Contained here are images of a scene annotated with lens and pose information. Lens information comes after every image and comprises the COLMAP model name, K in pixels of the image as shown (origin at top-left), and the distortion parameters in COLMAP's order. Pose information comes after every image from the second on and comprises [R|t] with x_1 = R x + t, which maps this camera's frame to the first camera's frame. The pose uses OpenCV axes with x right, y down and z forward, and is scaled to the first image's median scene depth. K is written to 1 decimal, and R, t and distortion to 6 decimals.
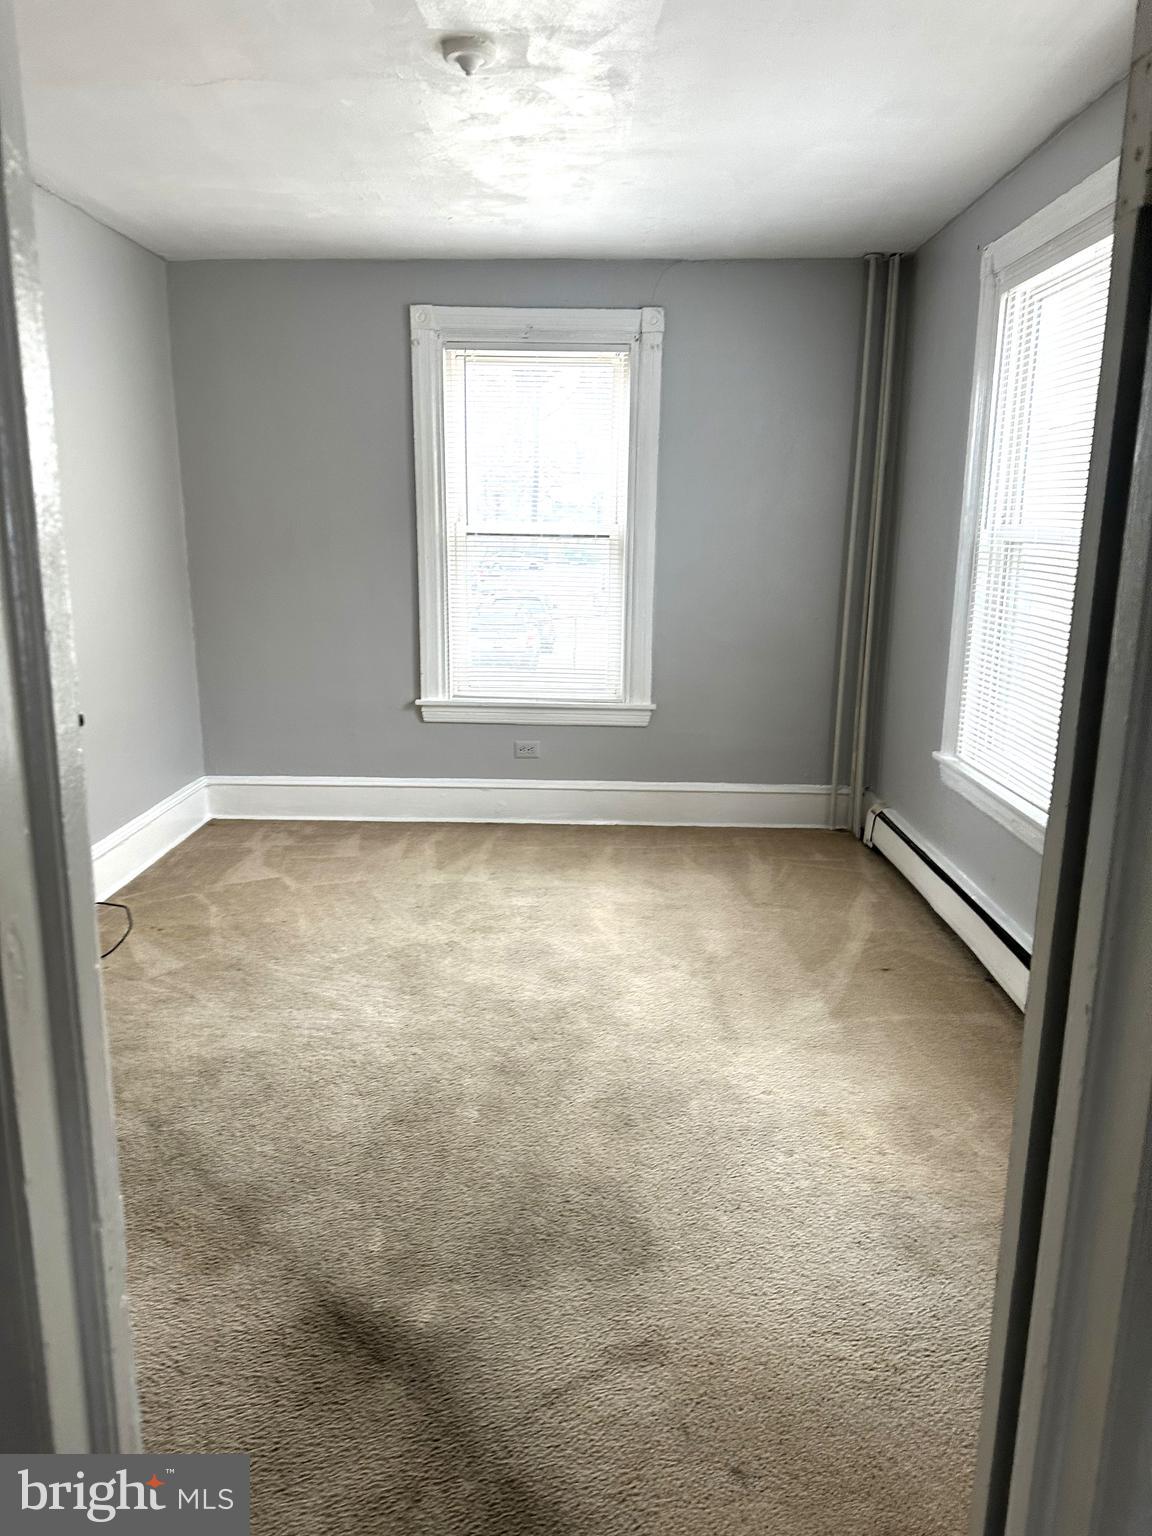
lens RADIAL K [[1085.2, 0, 581.9], [0, 1085.2, 784.7], [0, 0, 1]] dist [0.075557, -0.126001]
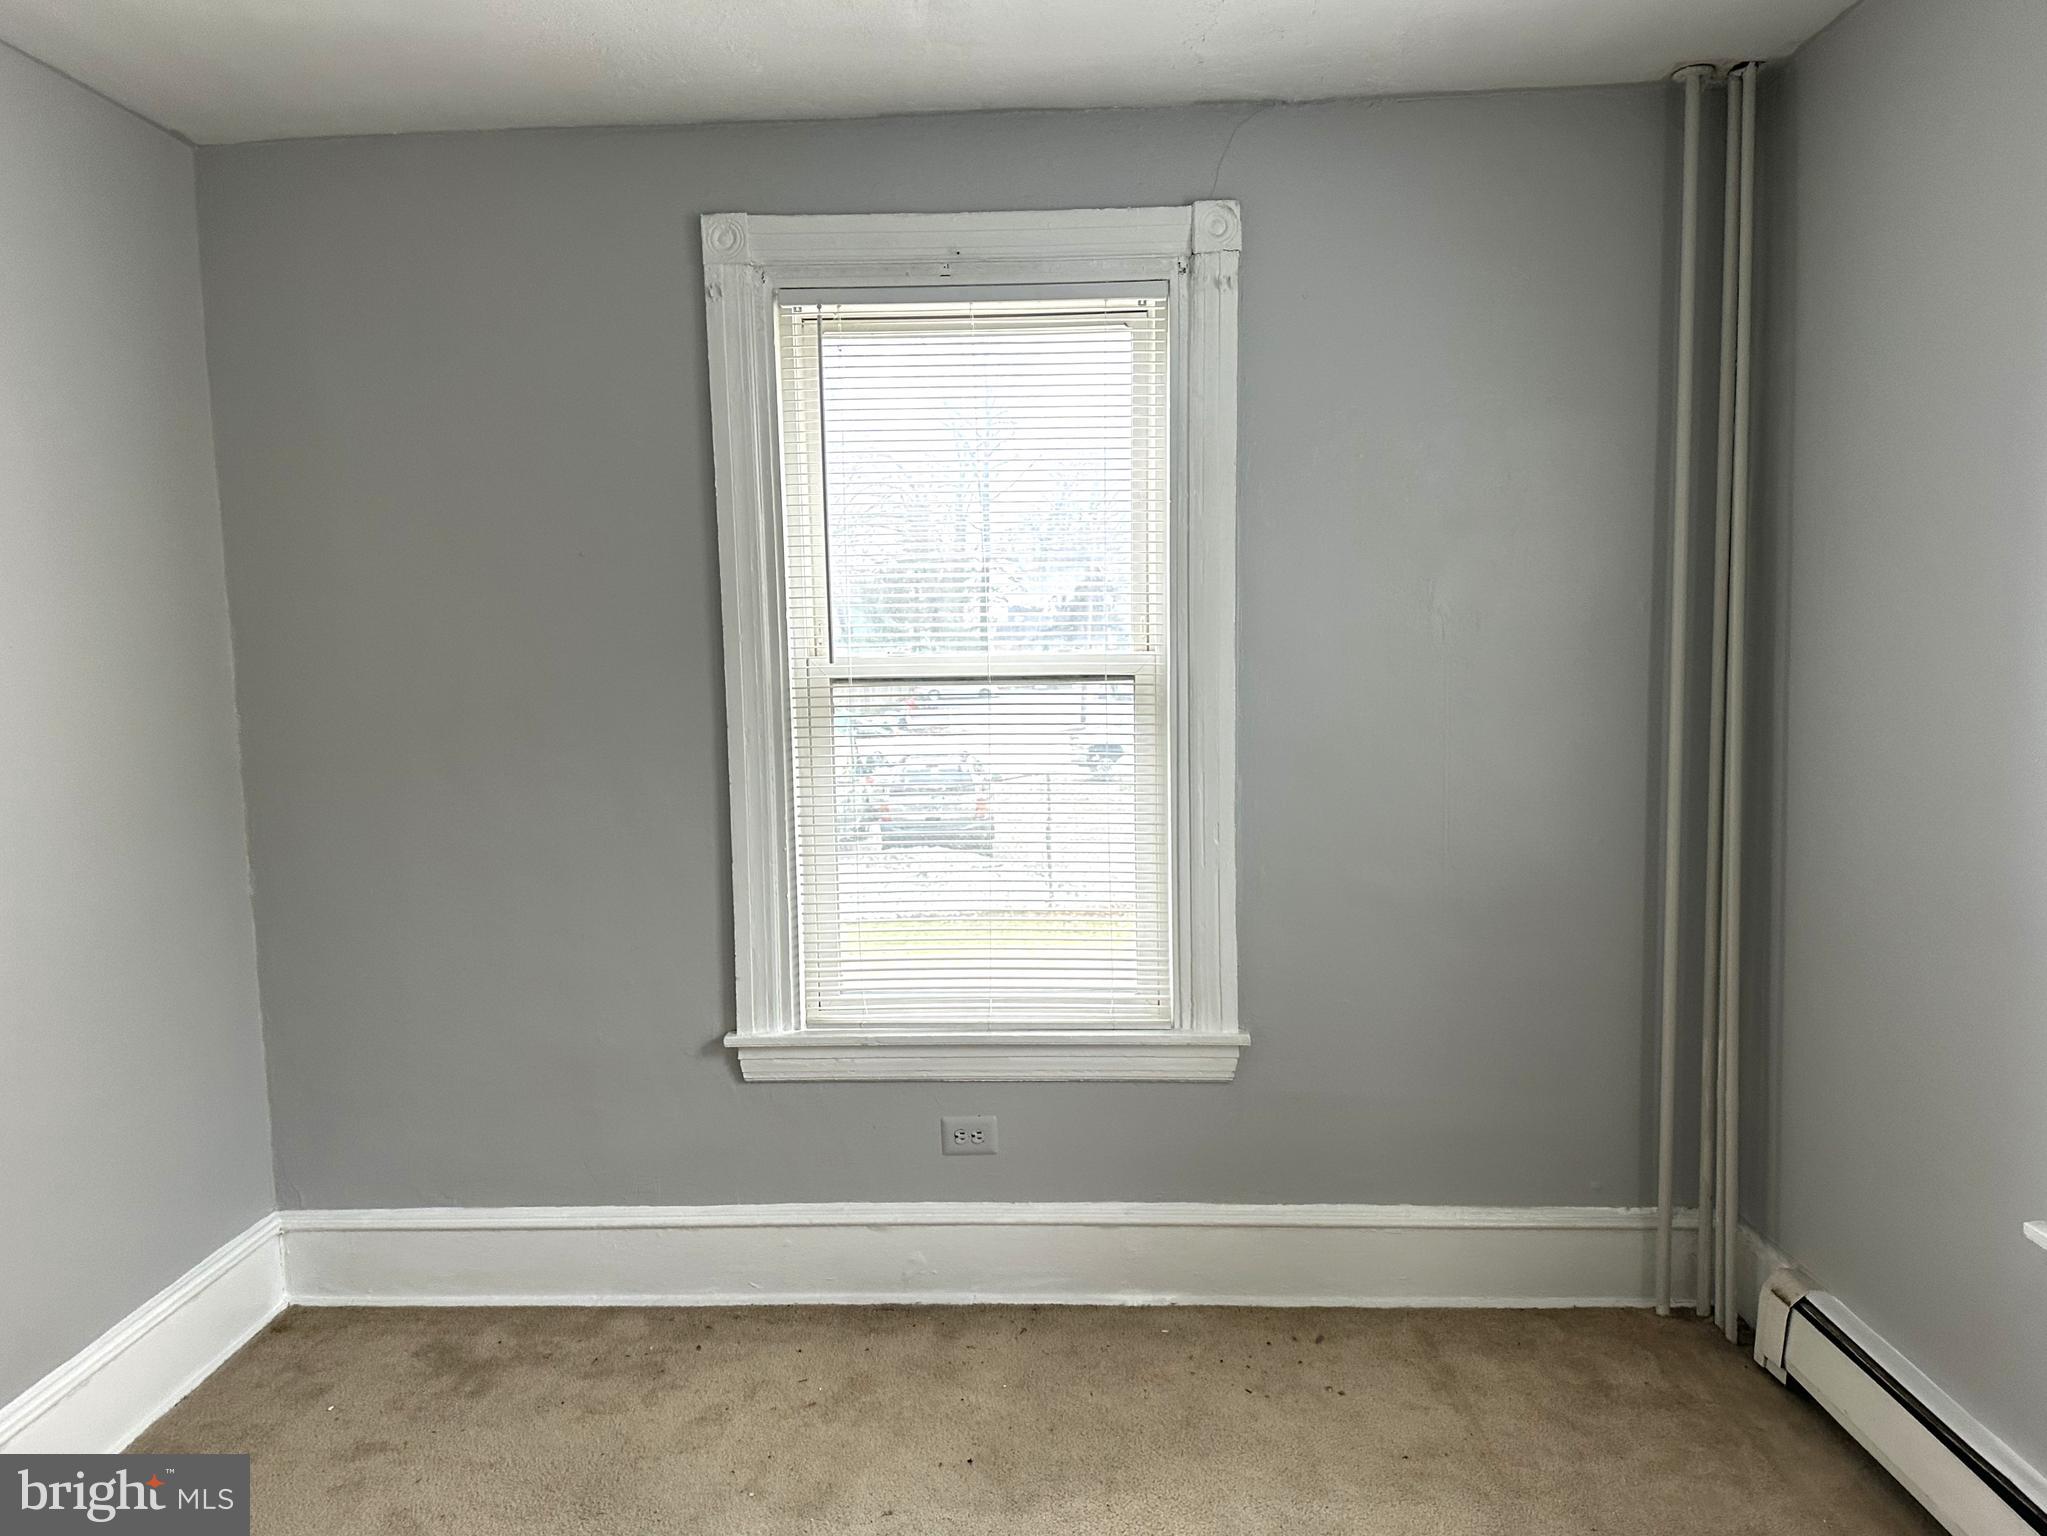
lens RADIAL K [[1443.9, 0, 1023.5], [0, 1443.9, 768.0], [0, 0, 1]] dist [0.001382, -0.001596]
pose [[0.999031, -0.027425, -0.034409, -0.002769], [0.022365, 0.989947, -0.139663, -0.102605], [0.037894, 0.138758, 0.989601, 0.387443]]
